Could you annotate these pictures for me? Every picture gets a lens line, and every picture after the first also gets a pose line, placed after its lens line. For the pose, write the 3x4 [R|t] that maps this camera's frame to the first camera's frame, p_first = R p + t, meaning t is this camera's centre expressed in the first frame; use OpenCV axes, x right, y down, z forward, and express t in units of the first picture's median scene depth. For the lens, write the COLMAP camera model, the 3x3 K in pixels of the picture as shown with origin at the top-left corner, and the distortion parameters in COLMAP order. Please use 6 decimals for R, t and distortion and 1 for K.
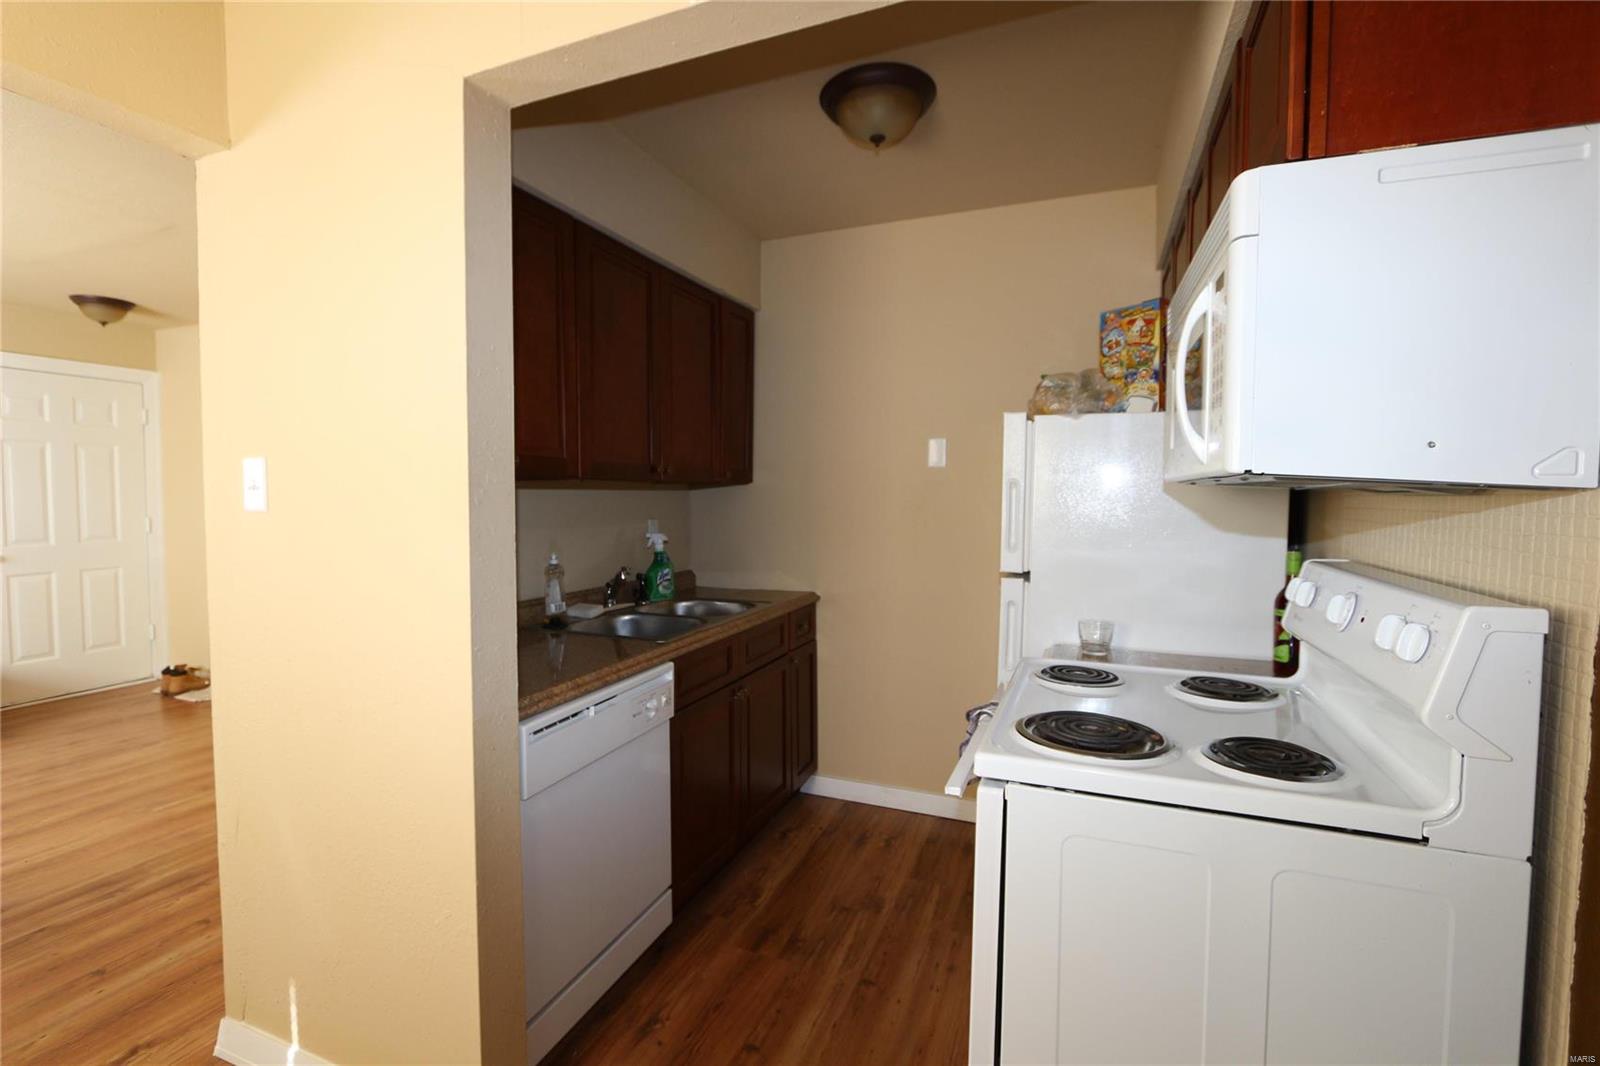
lens RADIAL K [[747.2, 0, 796.7], [0, 747.2, 529.5], [0, 0, 1]] dist [-0.013973, 0.000152]
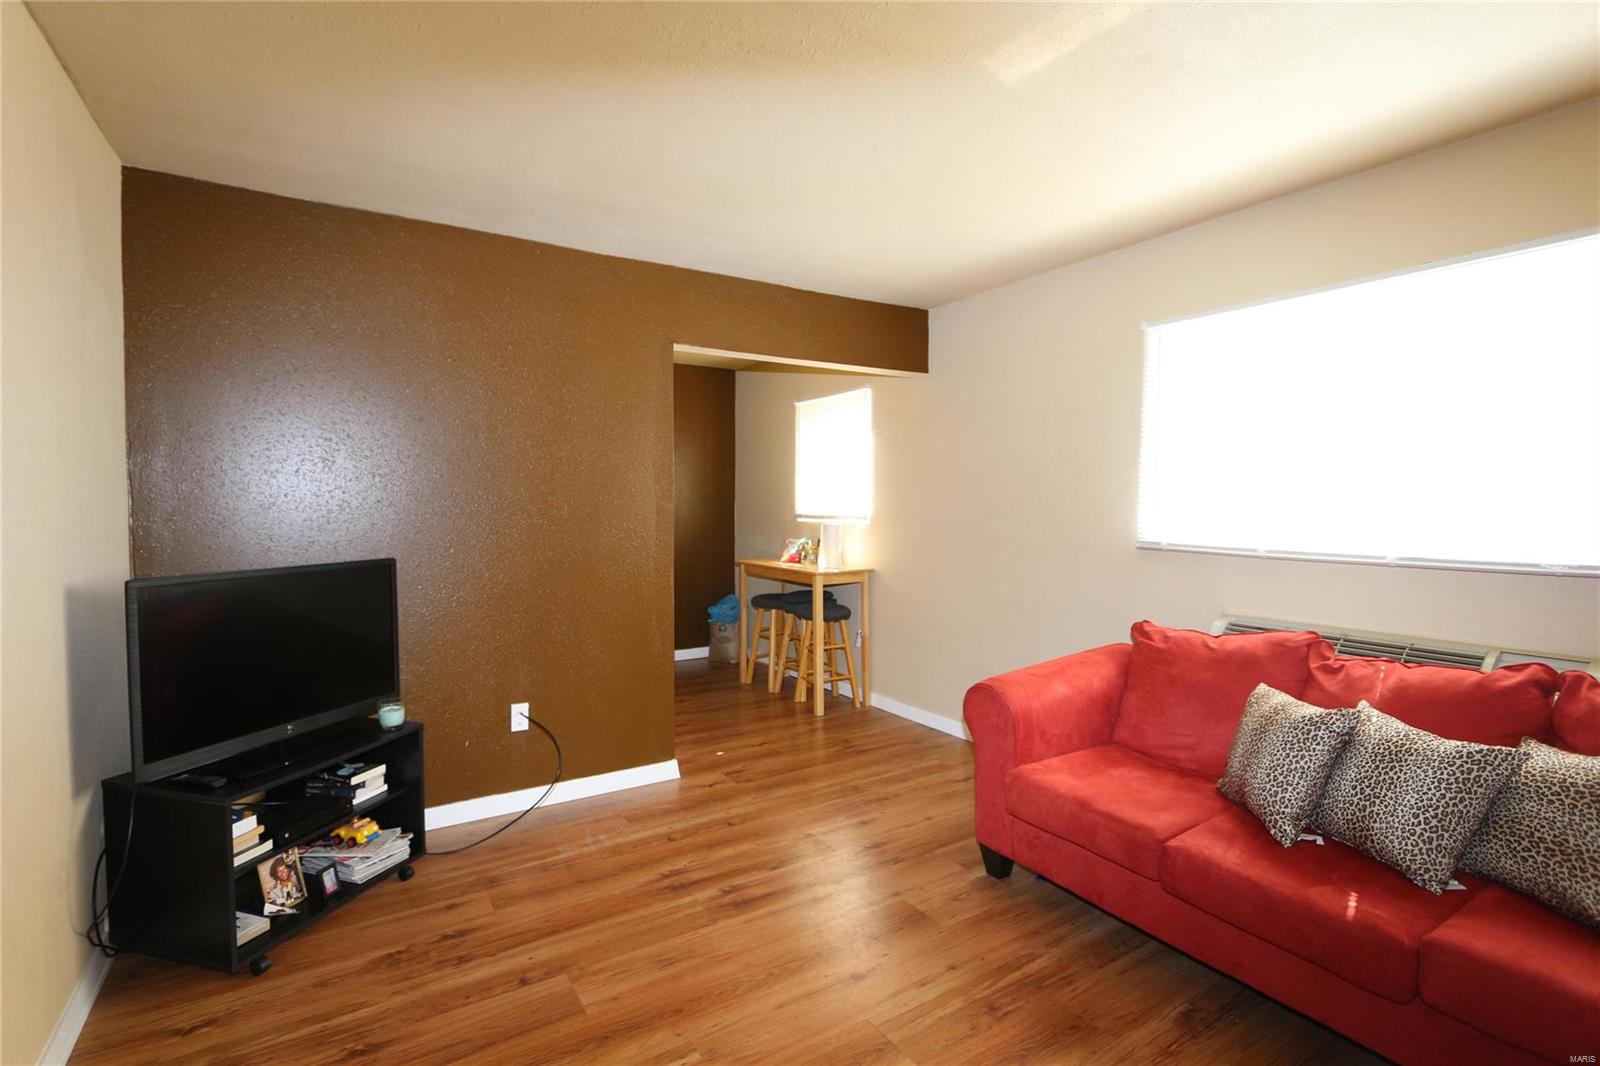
lens RADIAL K [[747.2, 0, 798.2], [0, 747.2, 528.6], [0, 0, 1]] dist [-0.013973, 0.000152]
pose [[-0.831897, -0.020908, 0.554536, -0.829348], [0.023840, 0.997021, 0.073357, -0.048382], [-0.554418, 0.074245, -0.828920, 0.936046]]
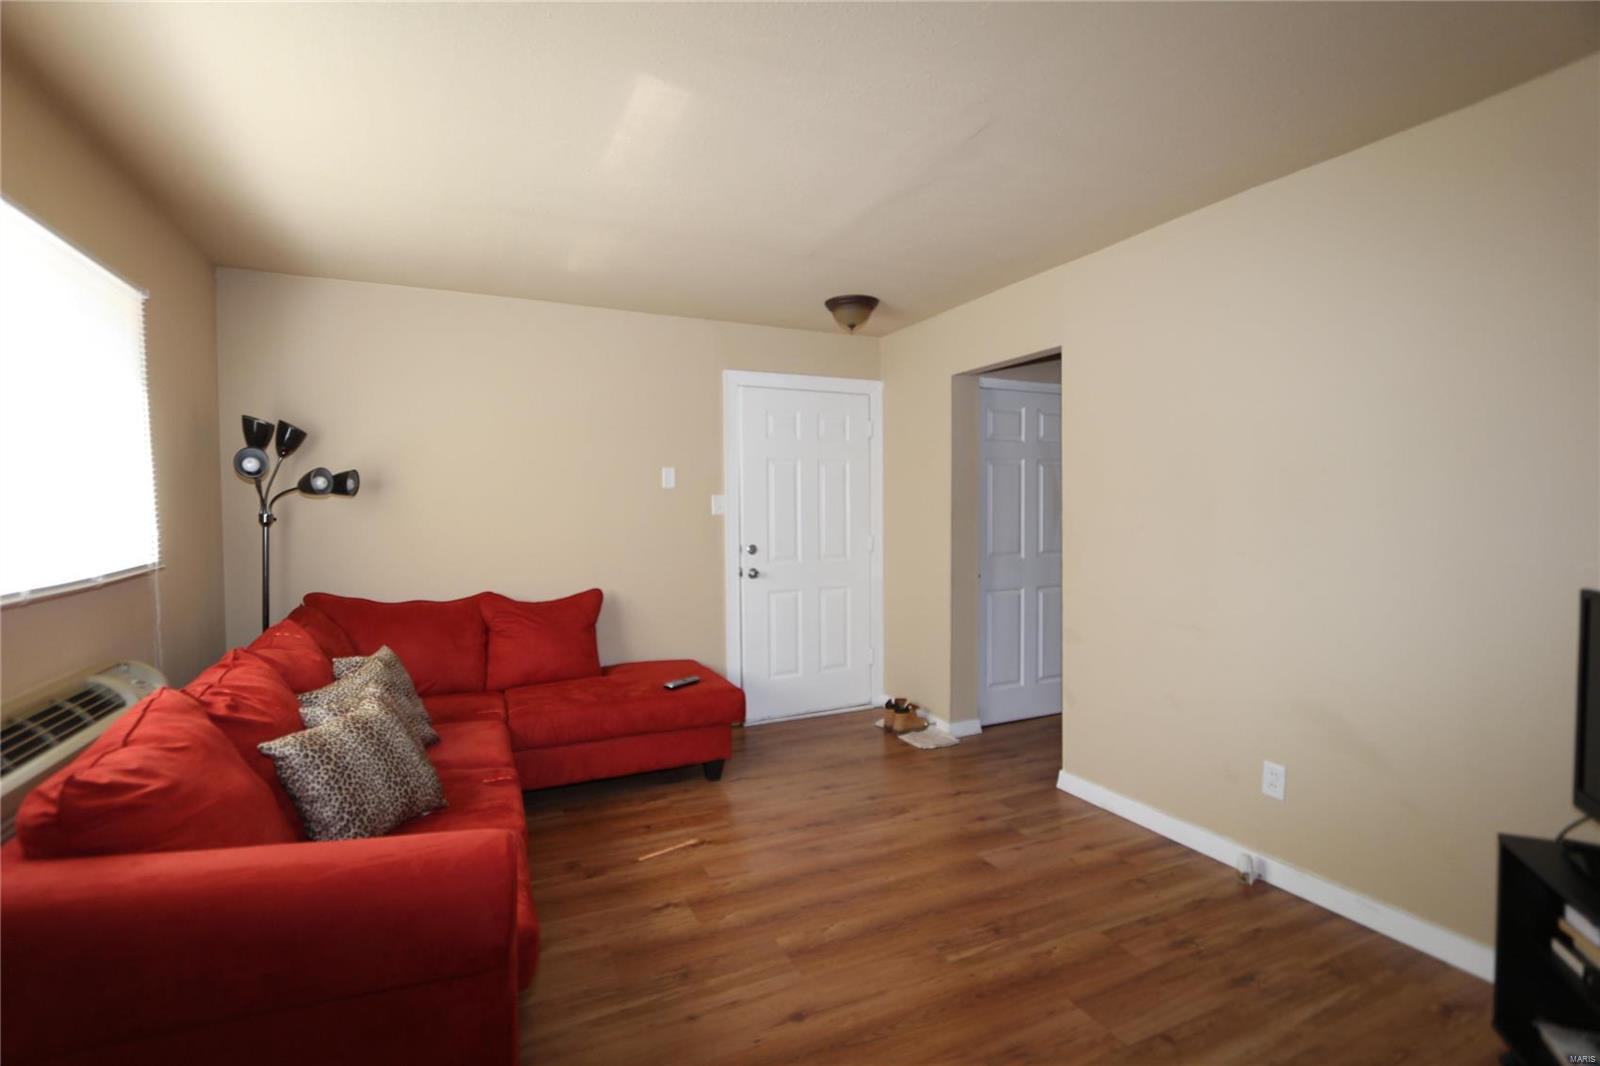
lens RADIAL K [[747.2, 0, 799.8], [0, 747.2, 529.8], [0, 0, 1]] dist [-0.013973, 0.000152]
pose [[0.749640, 0.011742, -0.661742, -0.335866], [-0.021205, 0.999755, -0.006282, -0.016062], [0.661506, 0.018742, 0.749706, 0.238136]]
